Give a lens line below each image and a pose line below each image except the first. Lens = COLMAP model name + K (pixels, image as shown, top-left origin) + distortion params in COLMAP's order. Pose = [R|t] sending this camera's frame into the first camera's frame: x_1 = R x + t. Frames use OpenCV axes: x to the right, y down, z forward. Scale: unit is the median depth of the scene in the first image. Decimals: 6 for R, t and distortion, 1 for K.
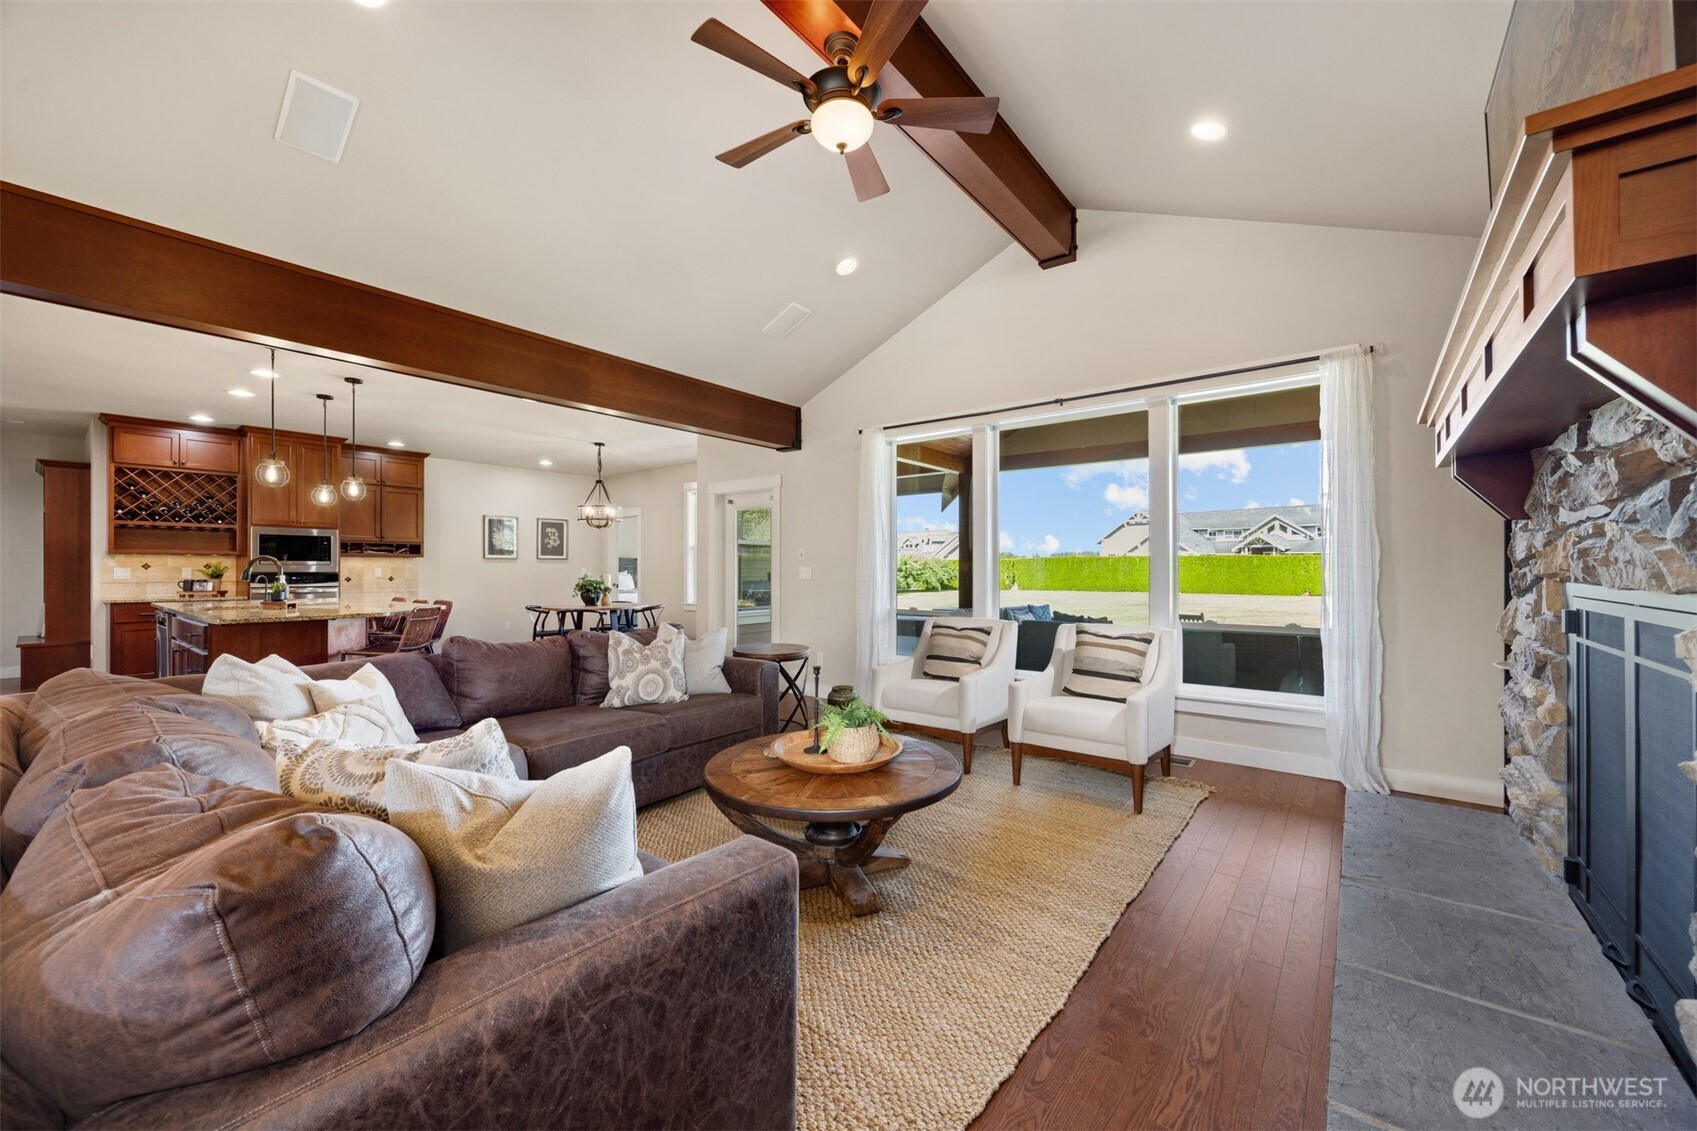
lens RADIAL K [[648.8, 0, 853.0], [0, 648.8, 565.0], [0, 0, 1]] dist [-0.005376, 0.000280]
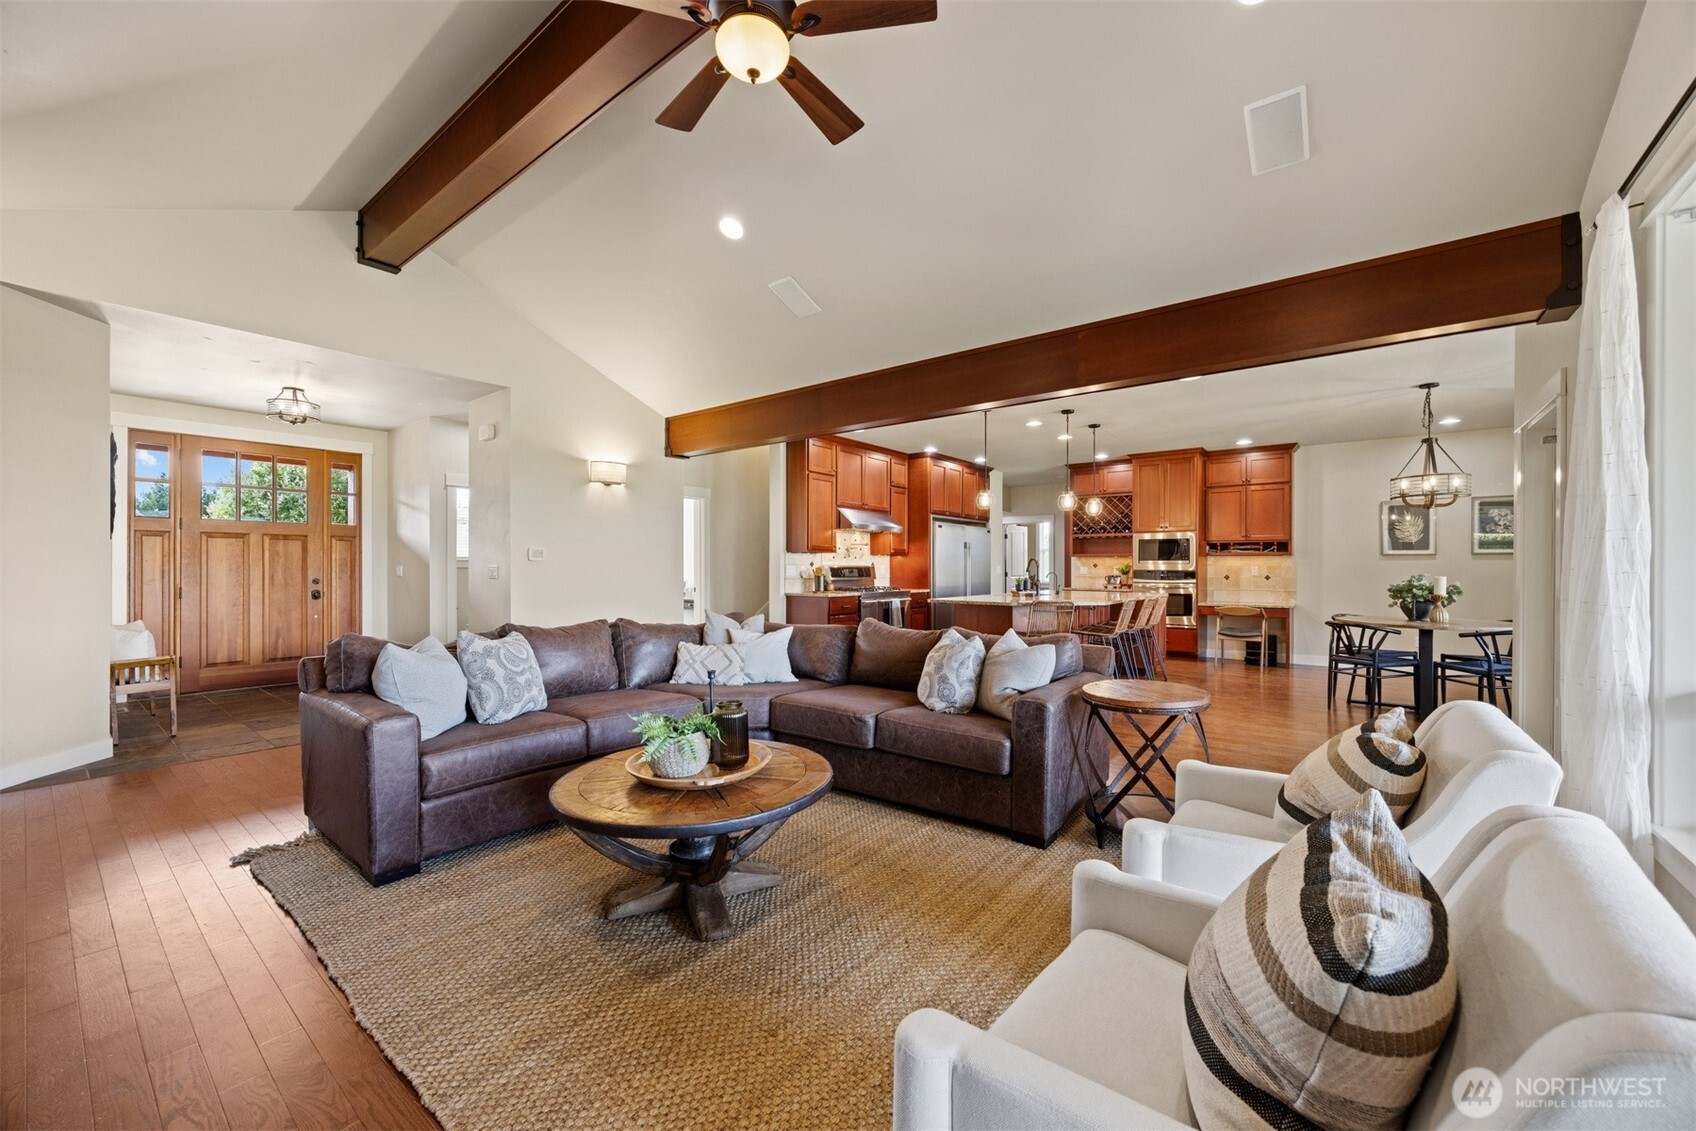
lens RADIAL K [[648.4, 0, 851.9], [0, 648.4, 568.3], [0, 0, 1]] dist [-0.005376, 0.000280]
pose [[0.004320, 0.003818, -0.999983, 0.327526], [0.003977, 0.999985, 0.003835, 0.000897], [0.999983, -0.003994, 0.004304, 0.441280]]
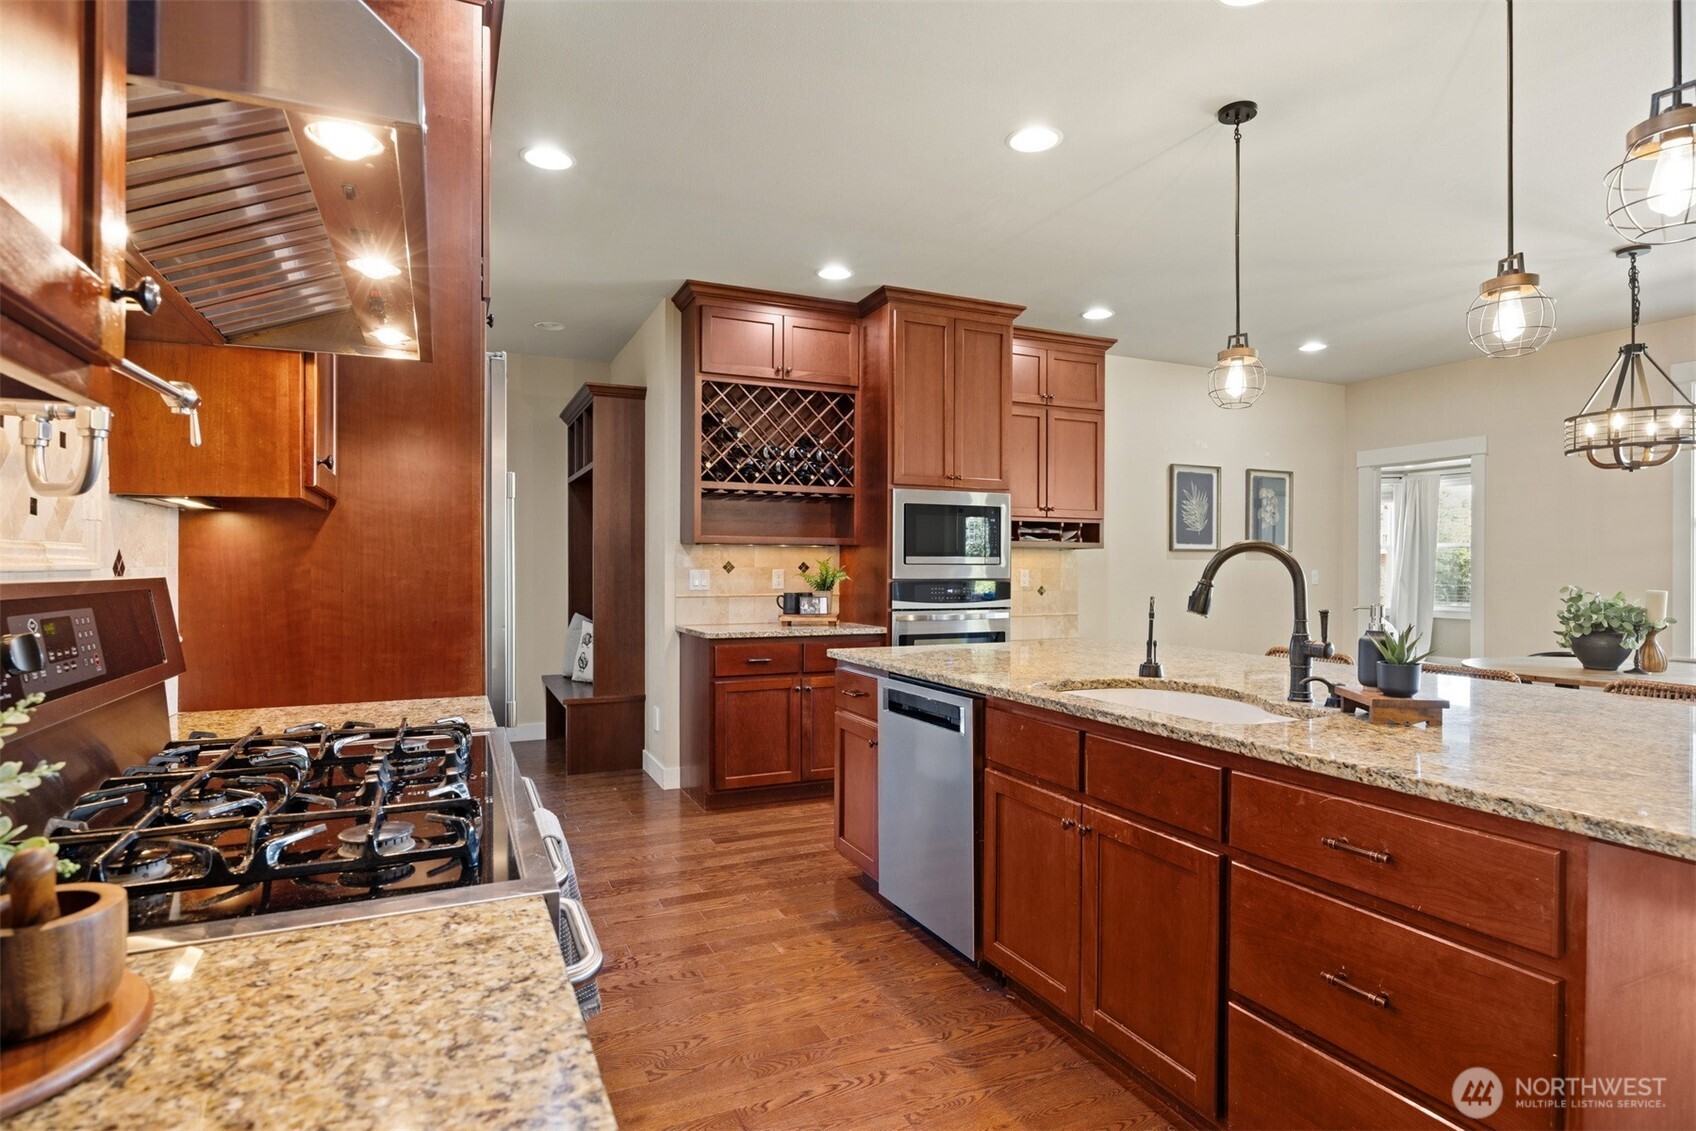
lens RADIAL K [[886.9, 0, 849.4], [0, 886.9, 570.7], [0, 0, 1]] dist [-0.003199, -0.000593]
pose [[0.893299, 0.004063, -0.449444, -0.649361], [0.000193, 0.999956, 0.009424, -0.001936], [0.449462, -0.008505, 0.893259, 0.366222]]
